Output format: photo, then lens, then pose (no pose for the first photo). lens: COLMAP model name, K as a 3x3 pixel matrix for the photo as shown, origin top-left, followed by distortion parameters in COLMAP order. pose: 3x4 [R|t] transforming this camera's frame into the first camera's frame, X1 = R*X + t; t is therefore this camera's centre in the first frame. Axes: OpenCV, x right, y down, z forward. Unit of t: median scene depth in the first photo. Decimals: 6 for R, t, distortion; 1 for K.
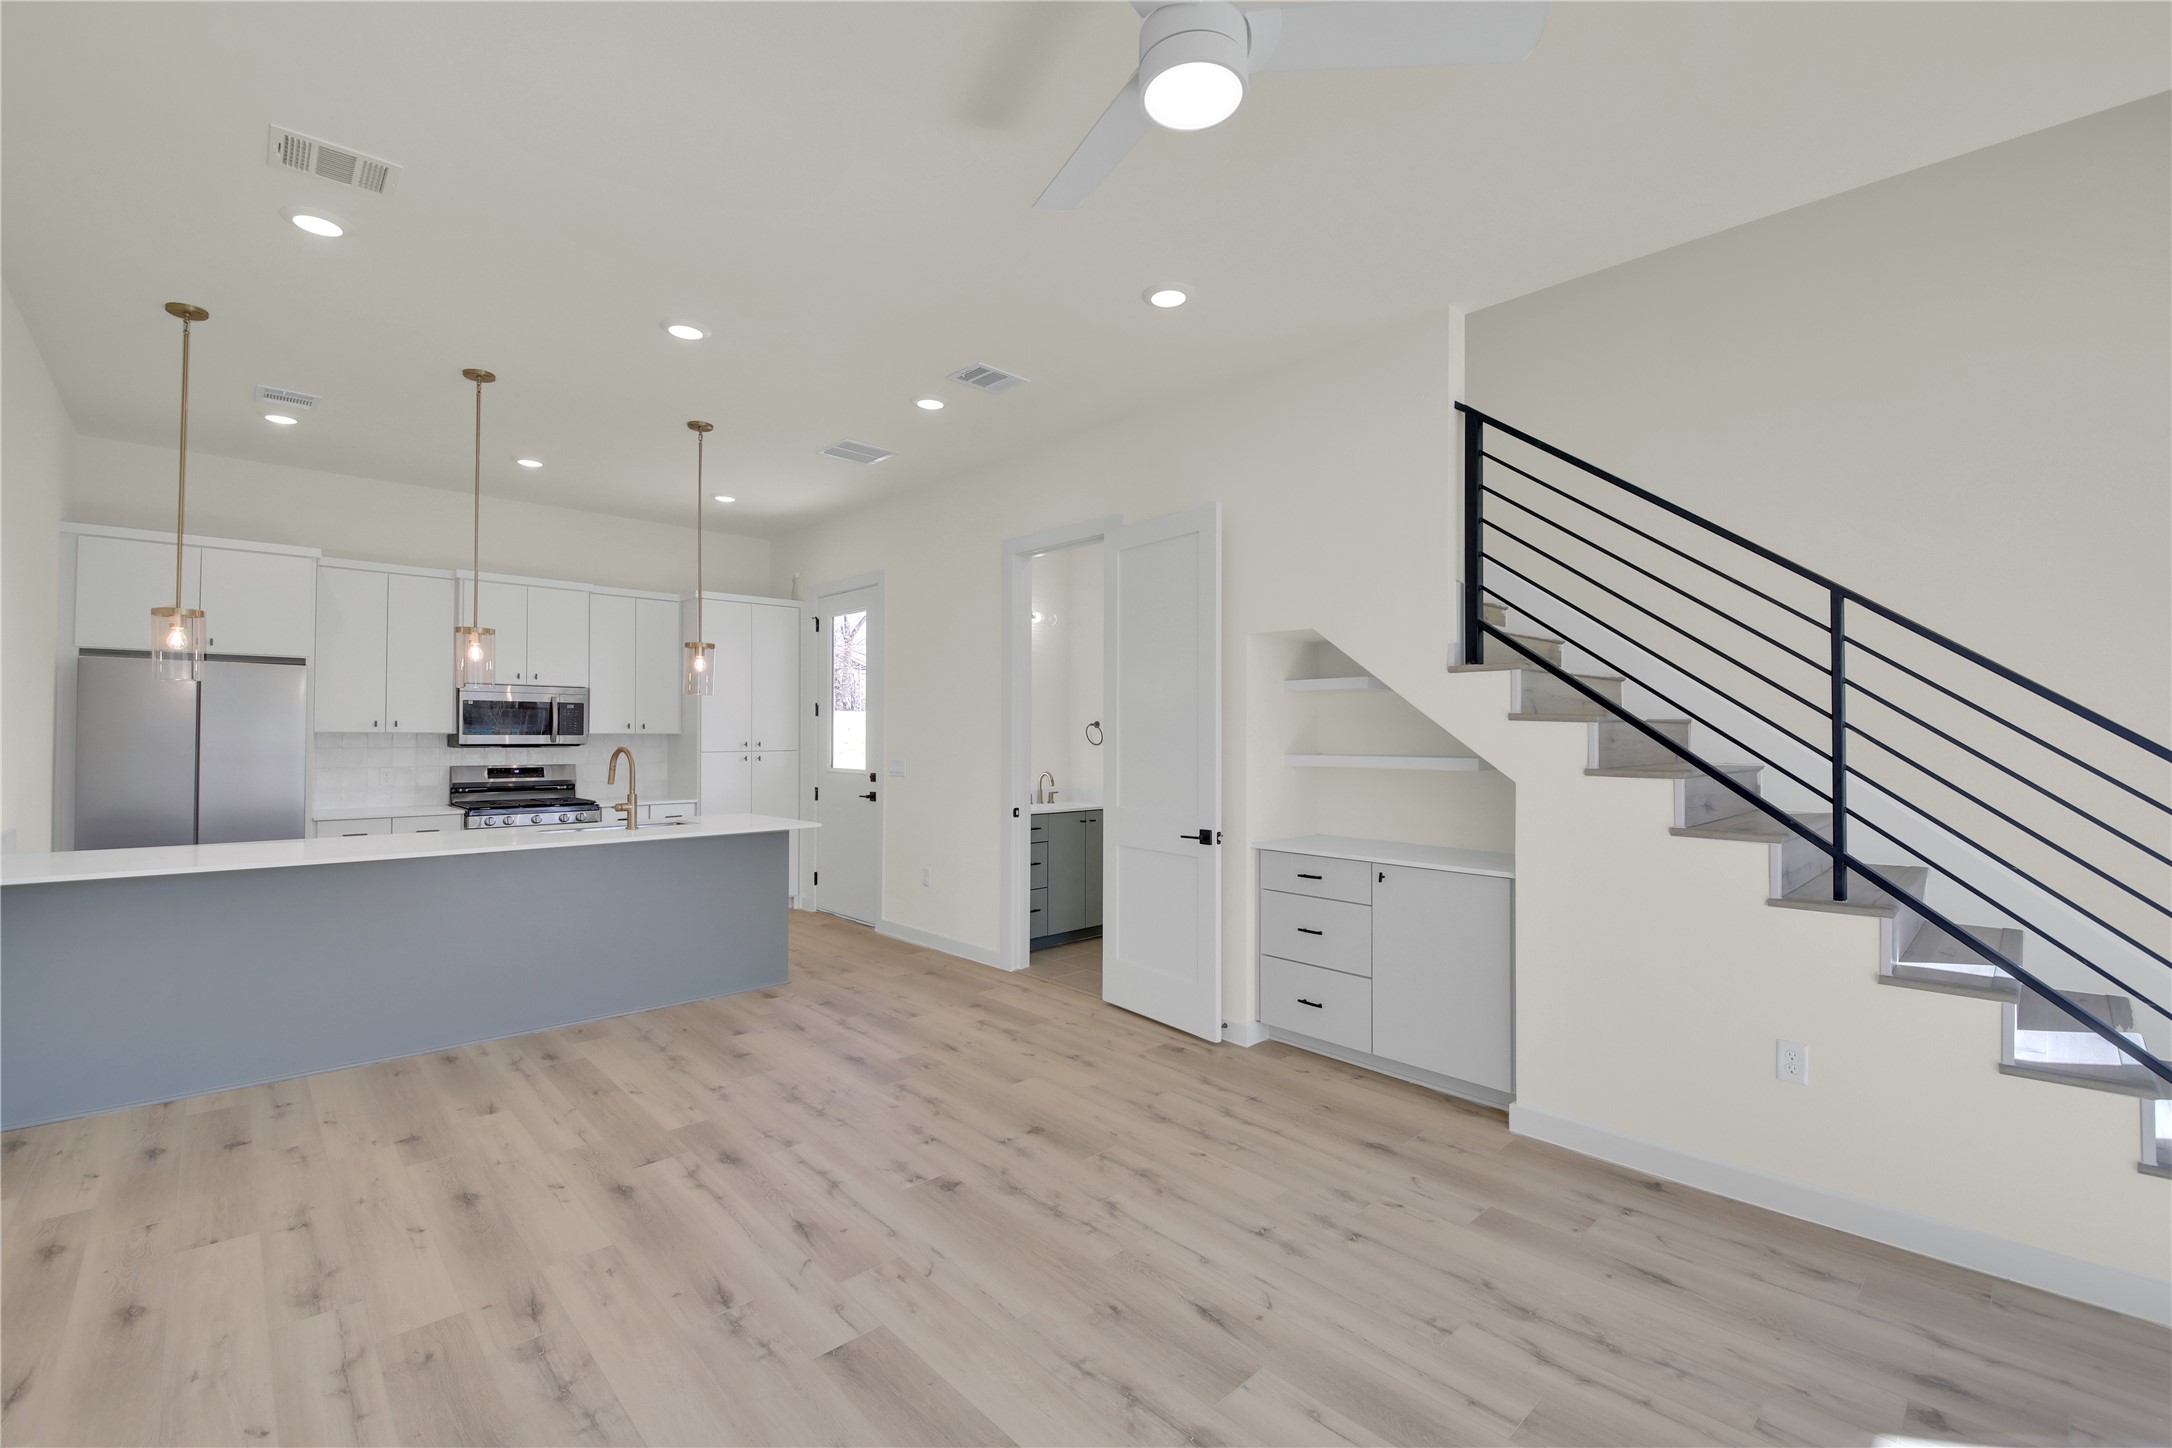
lens RADIAL K [[908.6, 0, 1080.3], [0, 908.6, 722.3], [0, 0, 1]] dist [-0.003344, -0.004296]
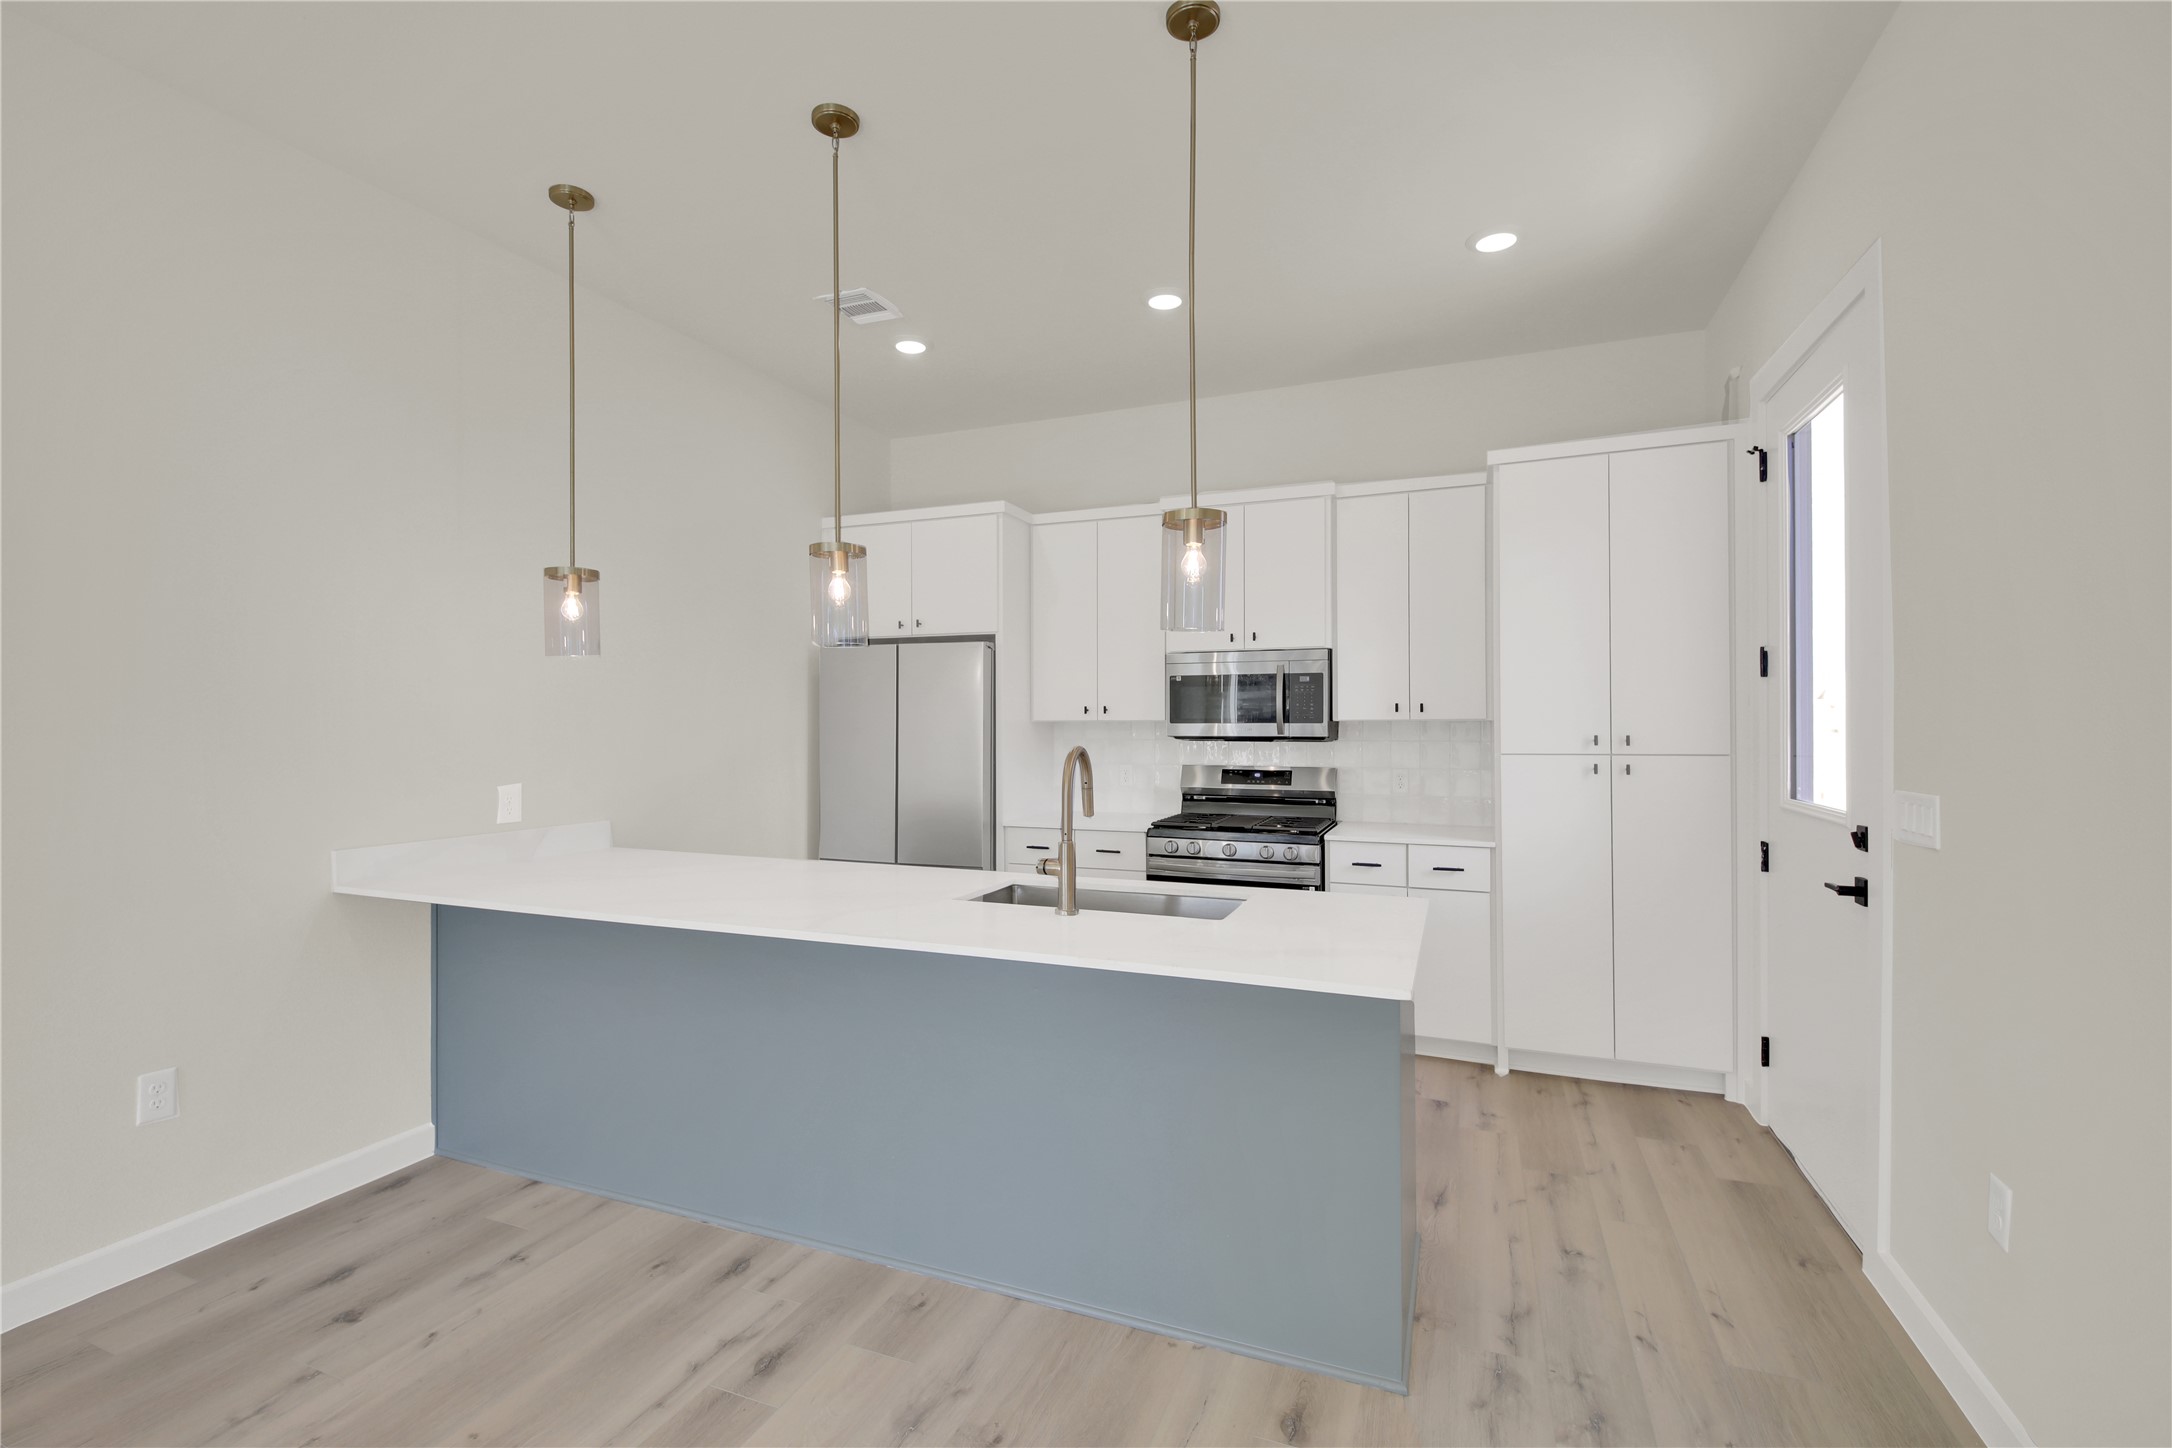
lens RADIAL K [[939.8, 0, 1075.5], [0, 939.8, 716.8], [0, 0, 1]] dist [0.014813, -0.000514]
pose [[0.414567, -0.010516, -0.909958, -0.030668], [0.015931, 0.999864, -0.004297, 0.014824], [0.909880, -0.012716, 0.414678, 0.875442]]
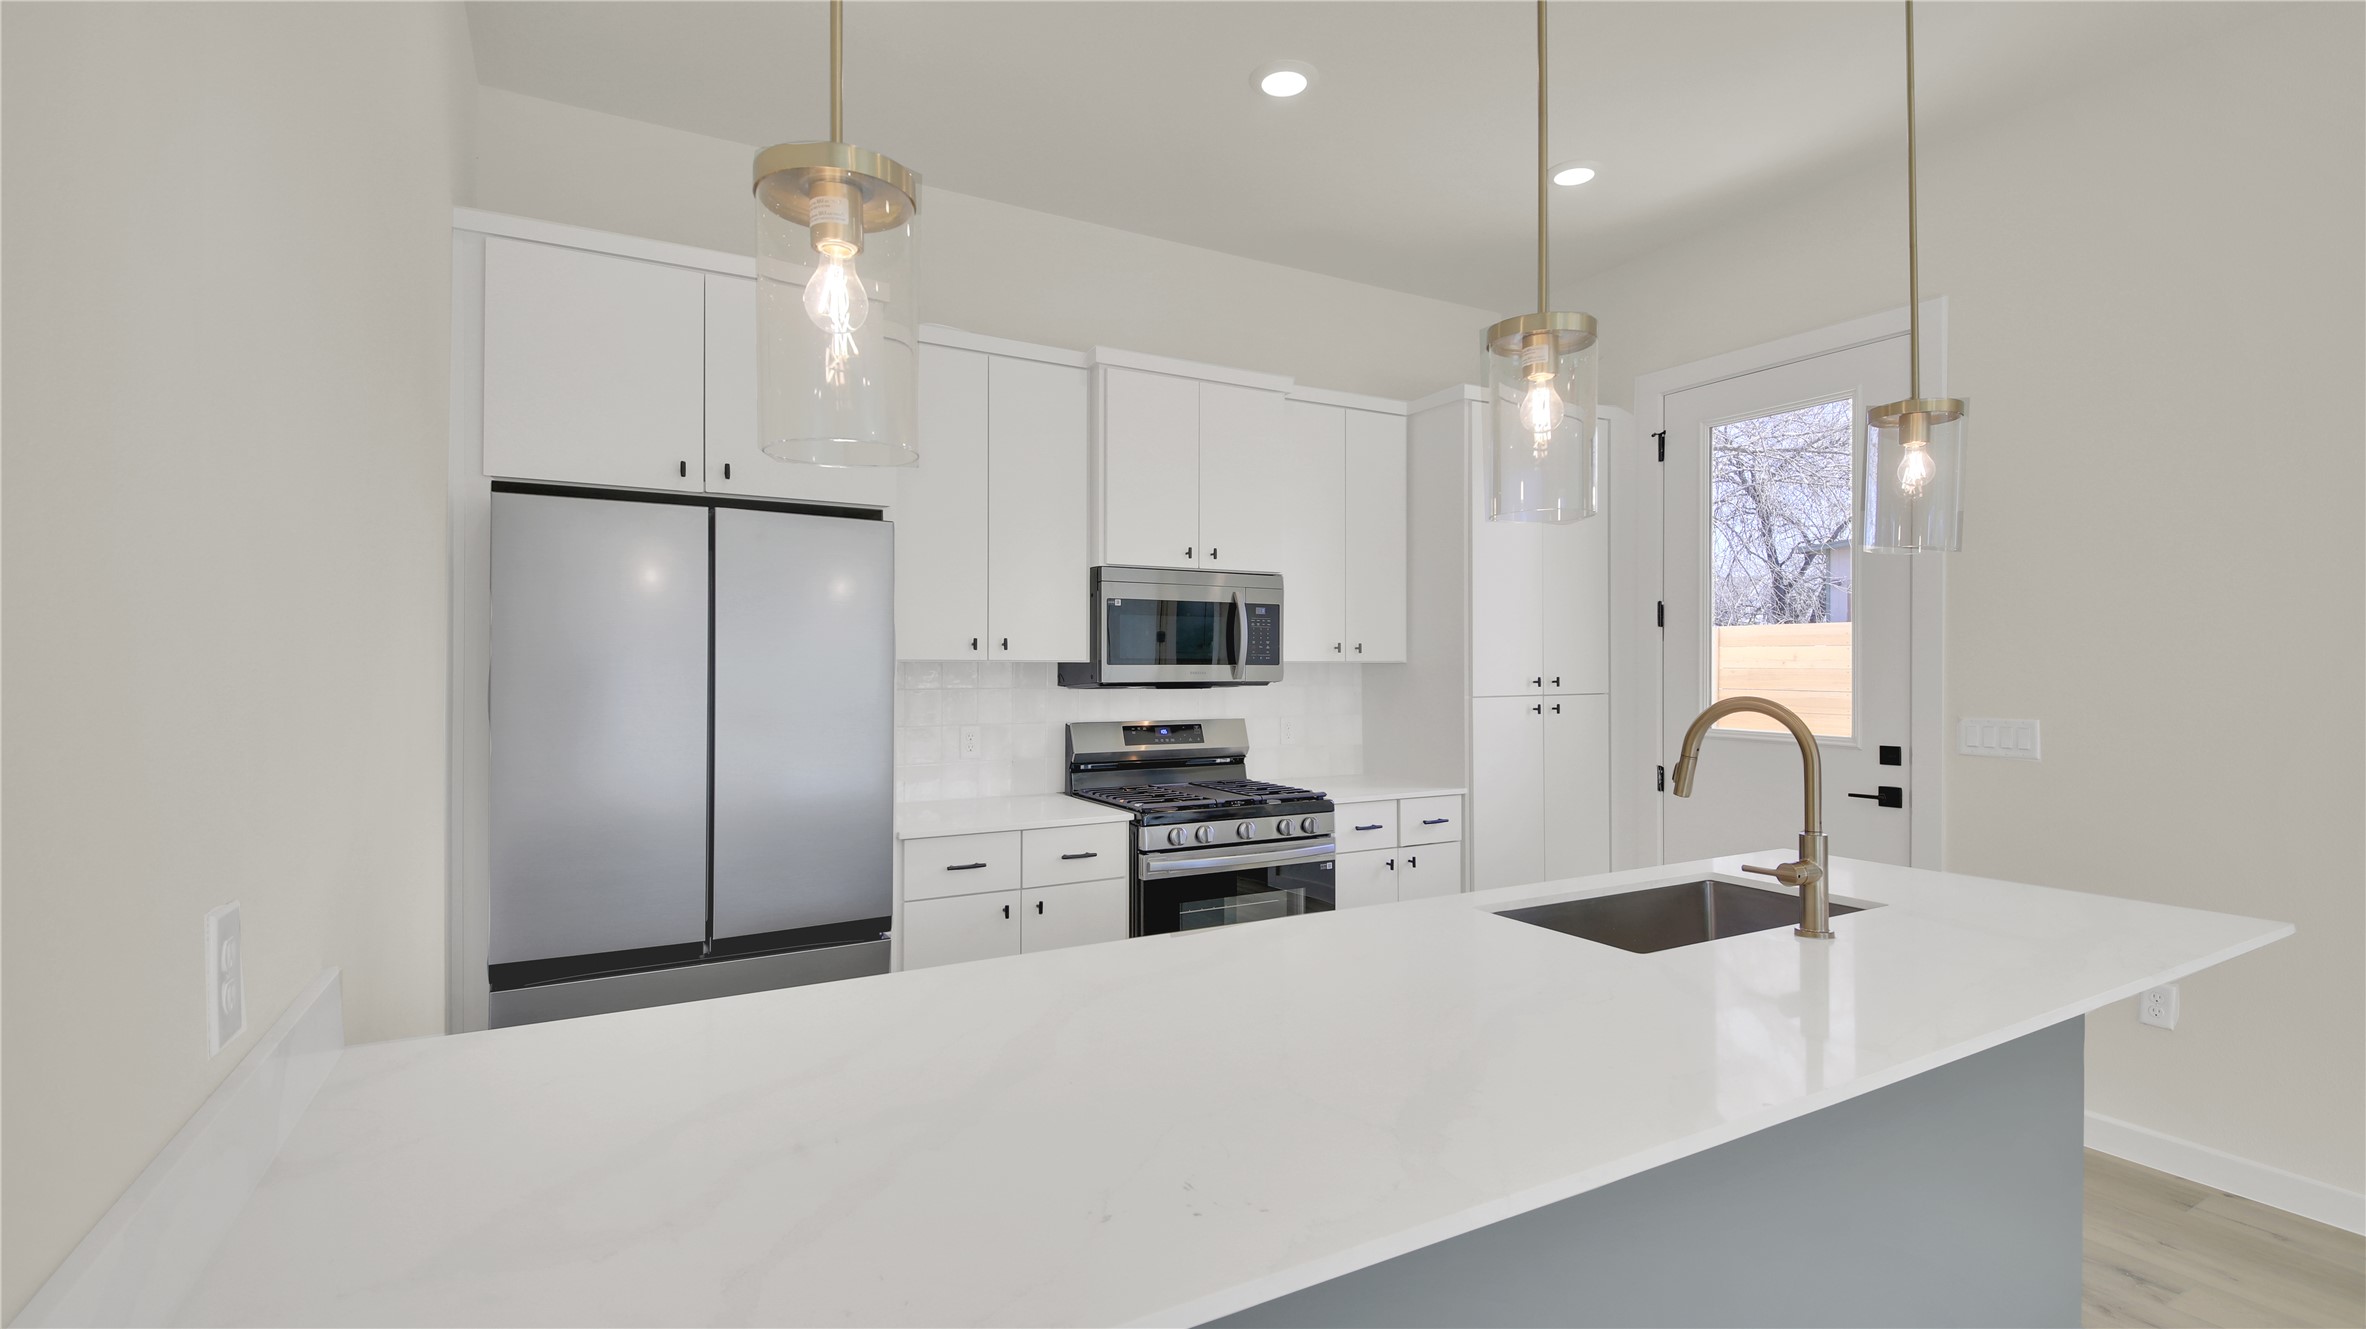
lens RADIAL K [[1057.0, 0, 1197.2], [0, 1057.0, 681.3], [0, 0, 1]] dist [0.004258, -0.004707]
pose [[0.969623, 0.002561, -0.244590, -0.683545], [0.004946, 0.999535, 0.030074, 0.007532], [0.244553, -0.030370, 0.969160, 0.605524]]
